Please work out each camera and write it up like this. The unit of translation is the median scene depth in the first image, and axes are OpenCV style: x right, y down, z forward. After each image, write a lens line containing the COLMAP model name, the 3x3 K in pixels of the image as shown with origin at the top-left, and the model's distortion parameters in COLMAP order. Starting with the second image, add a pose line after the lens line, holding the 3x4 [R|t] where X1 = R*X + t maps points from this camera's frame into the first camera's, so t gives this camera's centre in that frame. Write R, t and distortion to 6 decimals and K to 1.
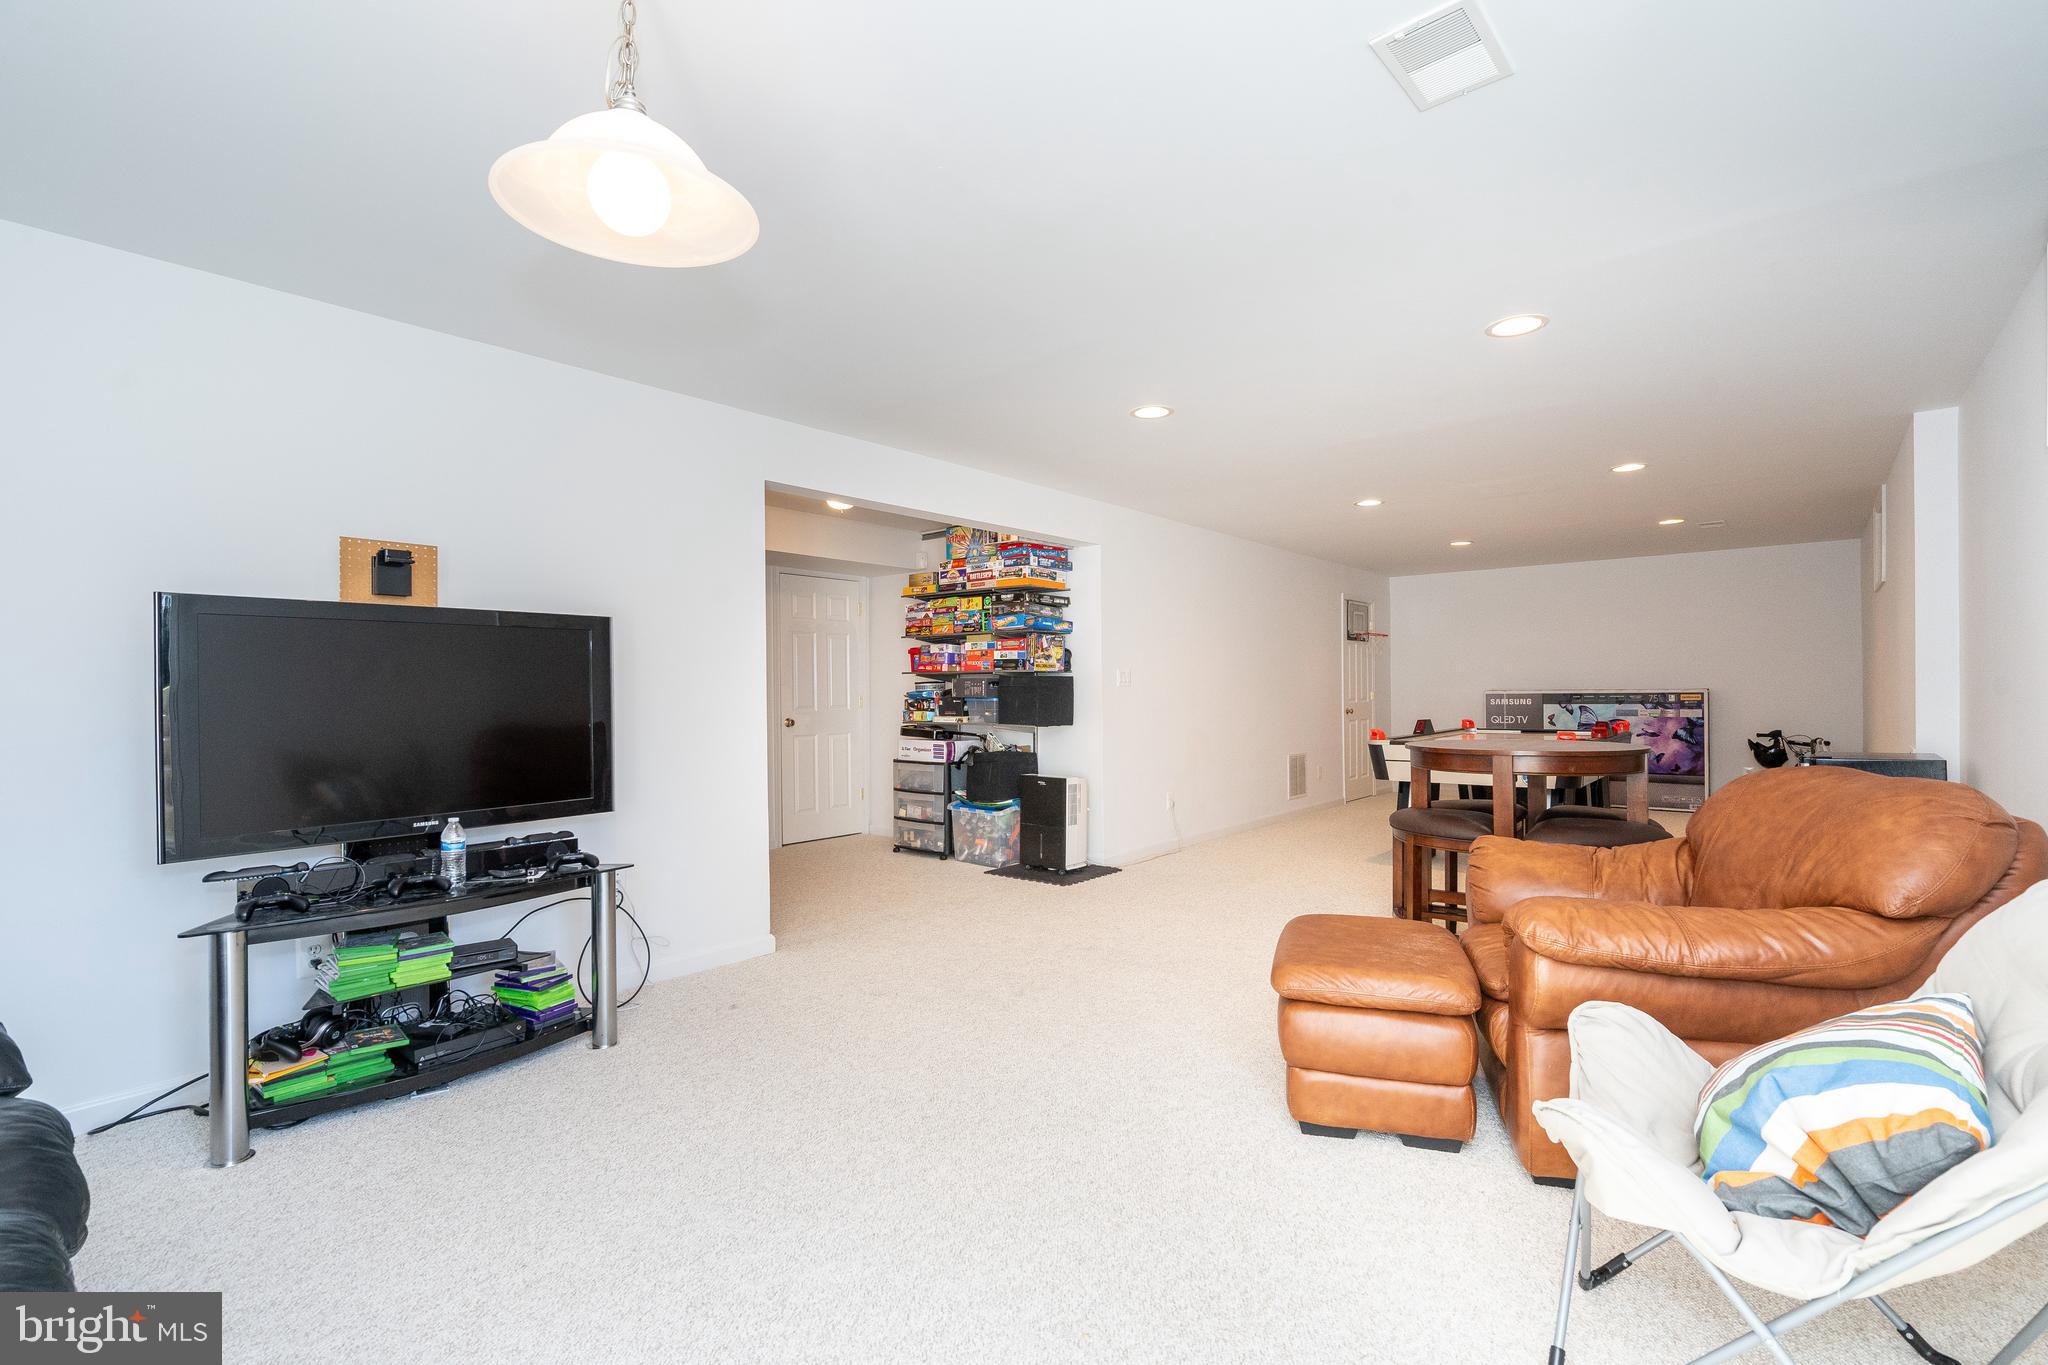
lens RADIAL K [[922.8, 0, 1022.8], [0, 922.8, 691.2], [0, 0, 1]] dist [-0.001738, 0.000573]
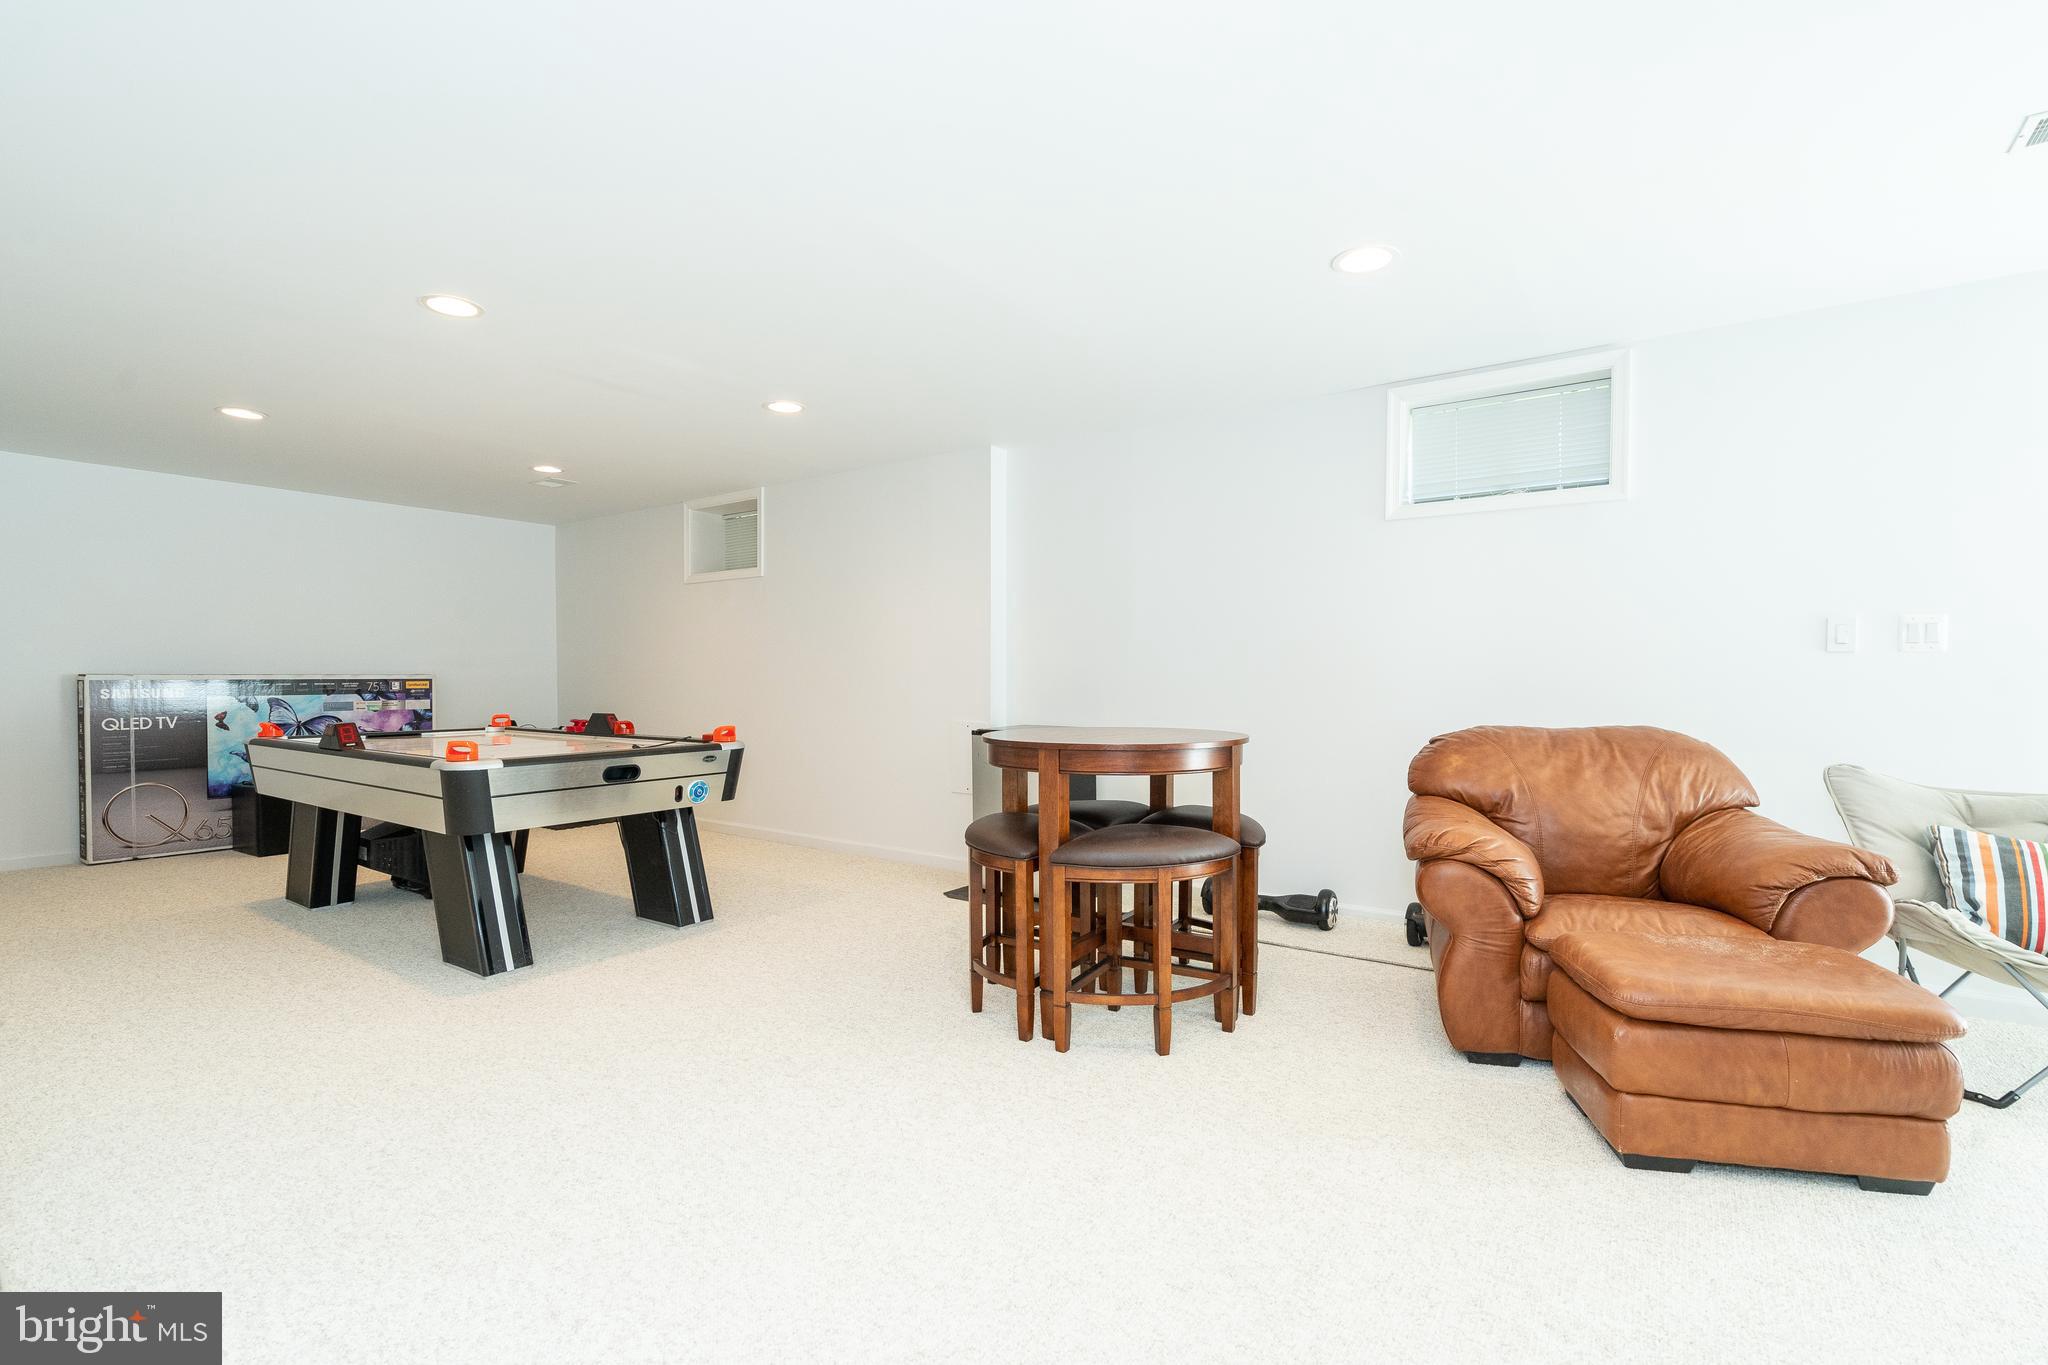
lens RADIAL K [[922.8, 0, 1022.8], [0, 922.8, 691.2], [0, 0, 1]] dist [-0.001738, 0.000573]
pose [[-0.083470, -0.009484, 0.996465, -0.120084], [0.002609, 0.999949, 0.009736, 0.005792], [-0.996507, 0.003413, -0.083441, 0.534749]]
